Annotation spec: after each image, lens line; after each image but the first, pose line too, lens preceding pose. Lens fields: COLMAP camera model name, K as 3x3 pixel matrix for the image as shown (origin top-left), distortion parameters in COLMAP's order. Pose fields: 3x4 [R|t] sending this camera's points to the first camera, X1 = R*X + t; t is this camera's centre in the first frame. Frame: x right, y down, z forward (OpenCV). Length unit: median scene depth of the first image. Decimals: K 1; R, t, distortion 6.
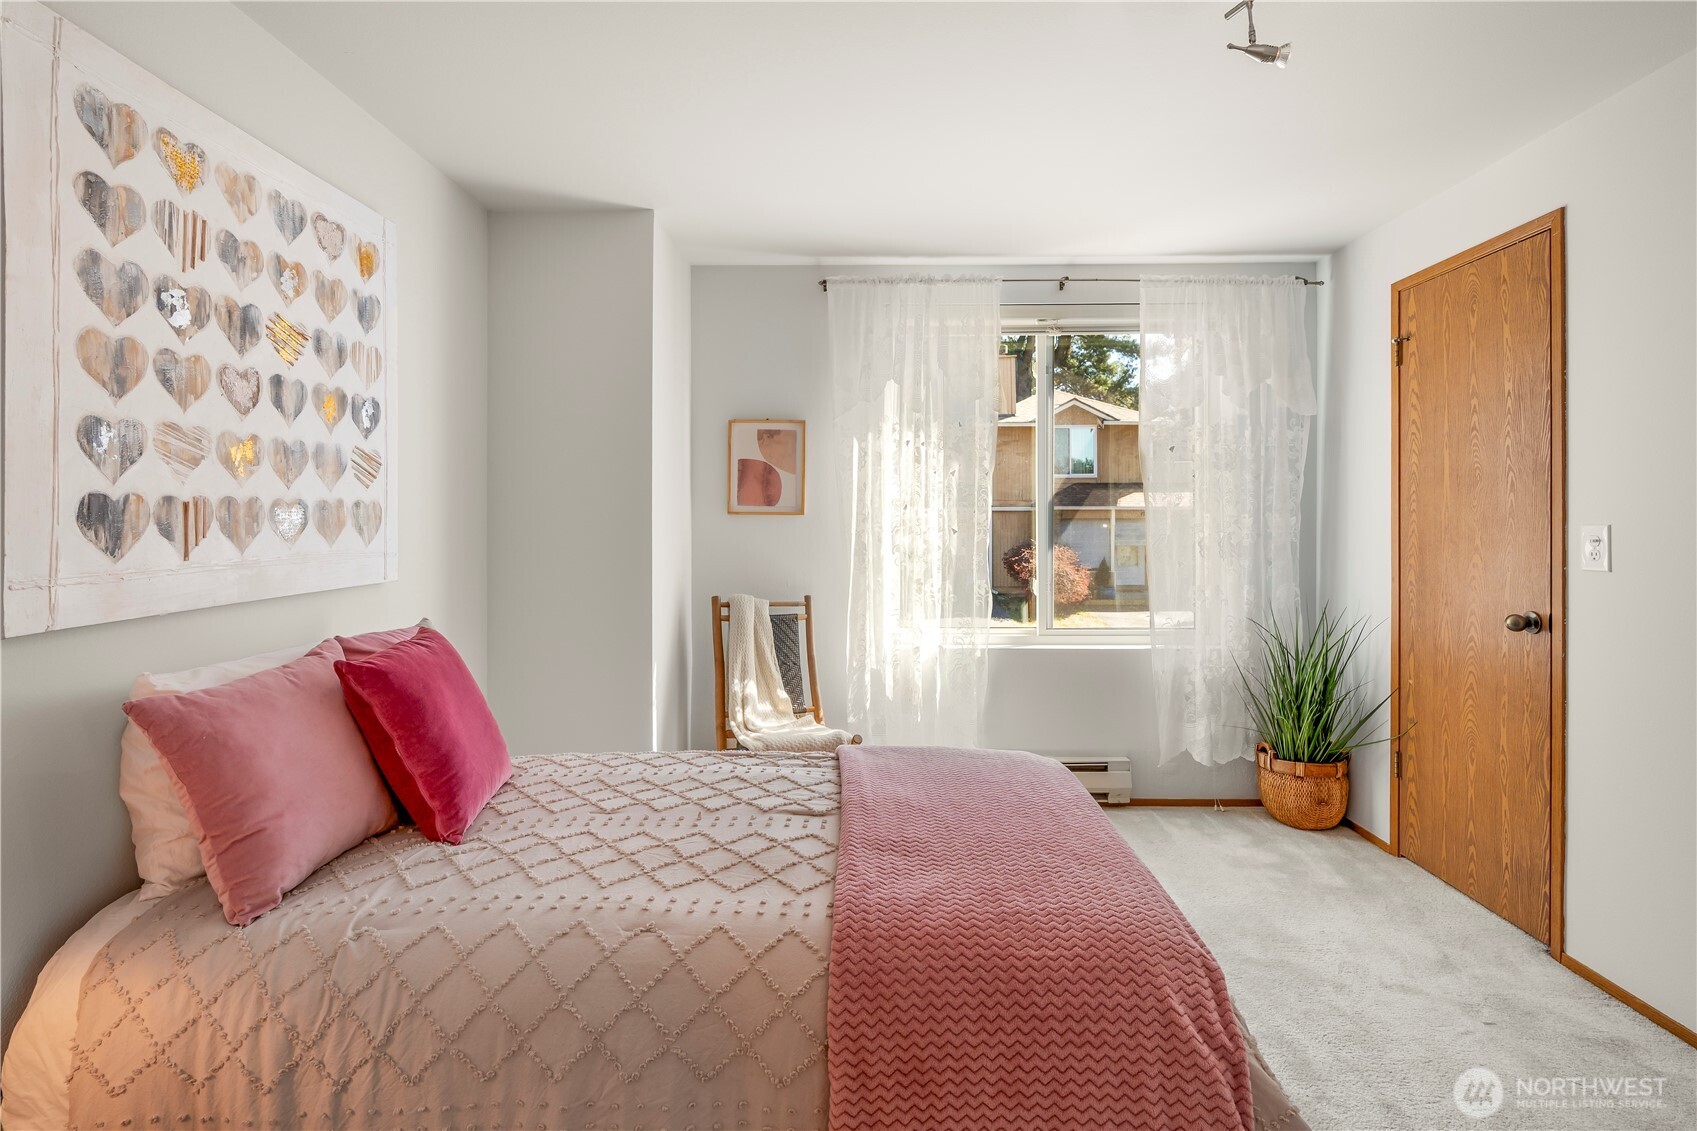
lens RADIAL K [[775.7, 0, 869.1], [0, 775.7, 520.7], [0, 0, 1]] dist [-0.011254, 0.001664]
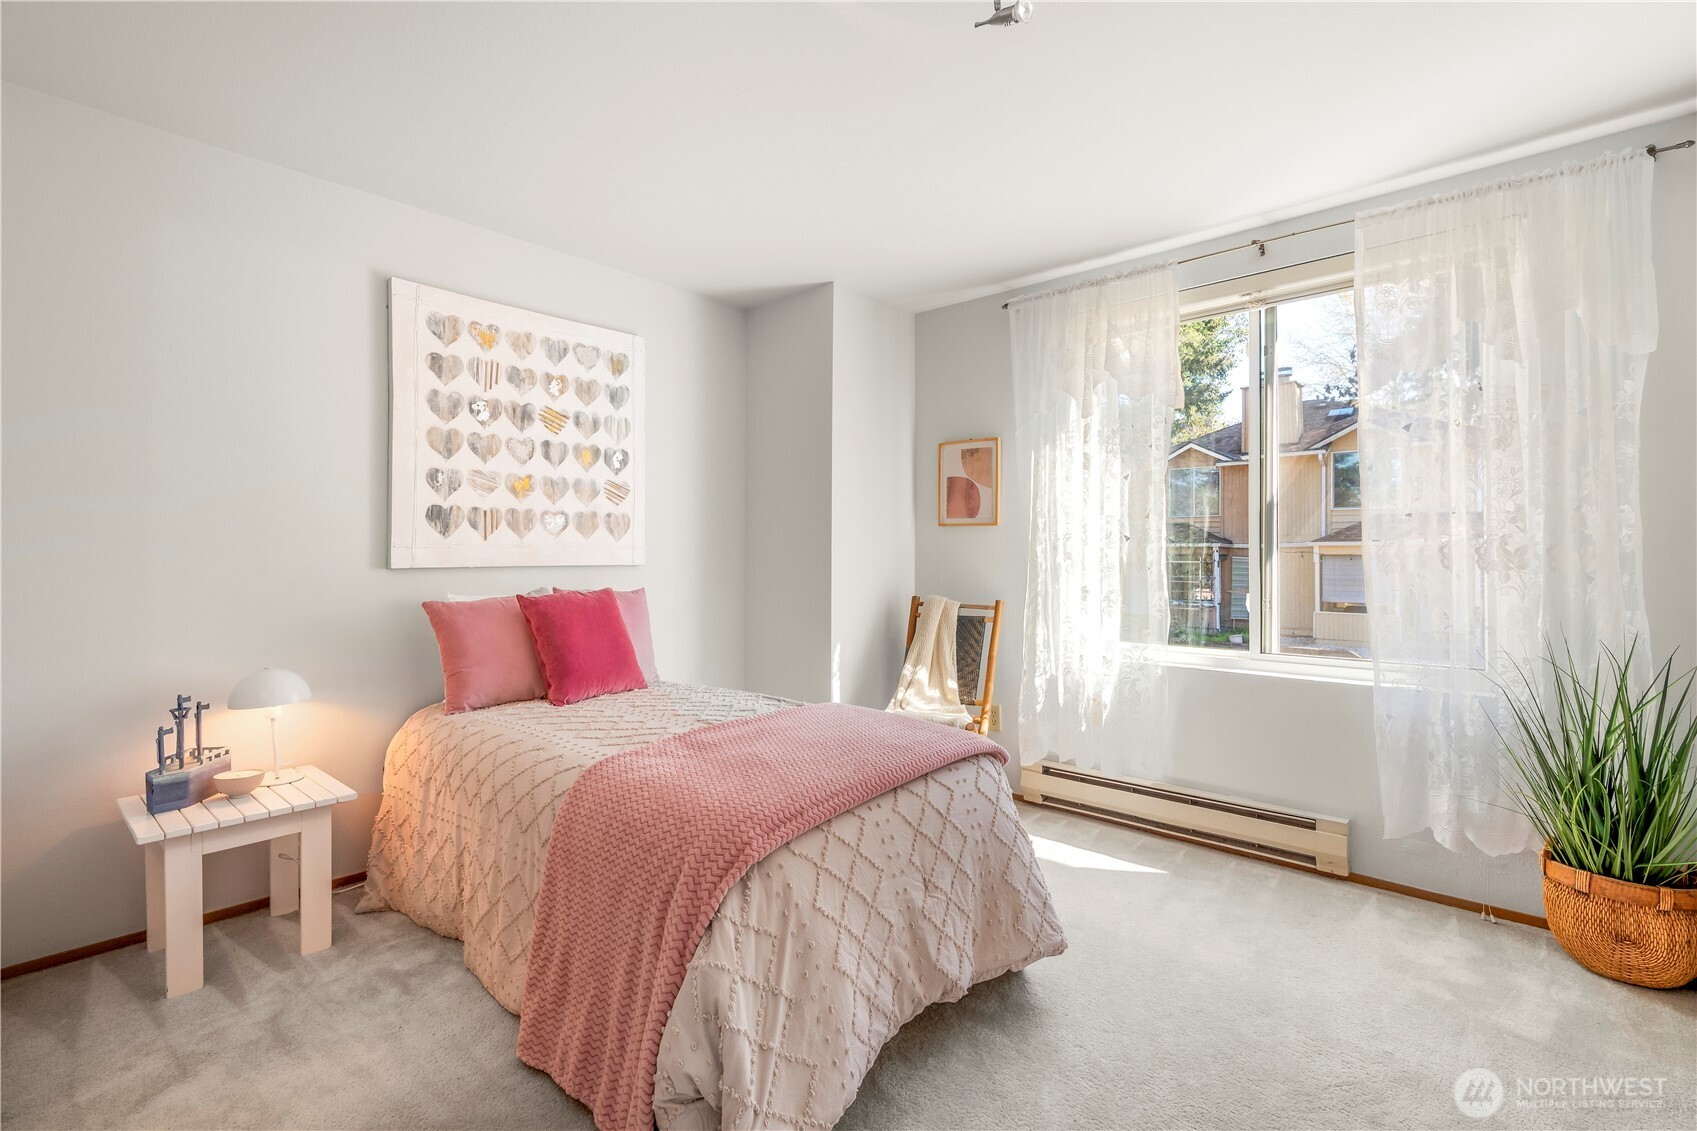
lens RADIAL K [[775.7, 0, 858.4], [0, 775.7, 556.4], [0, 0, 1]] dist [-0.011254, 0.001664]
pose [[0.751401, 0.003158, -0.659839, 0.831857], [-0.006043, 0.999980, -0.002096, 0.067664], [0.659819, 0.005562, 0.751404, 0.117071]]
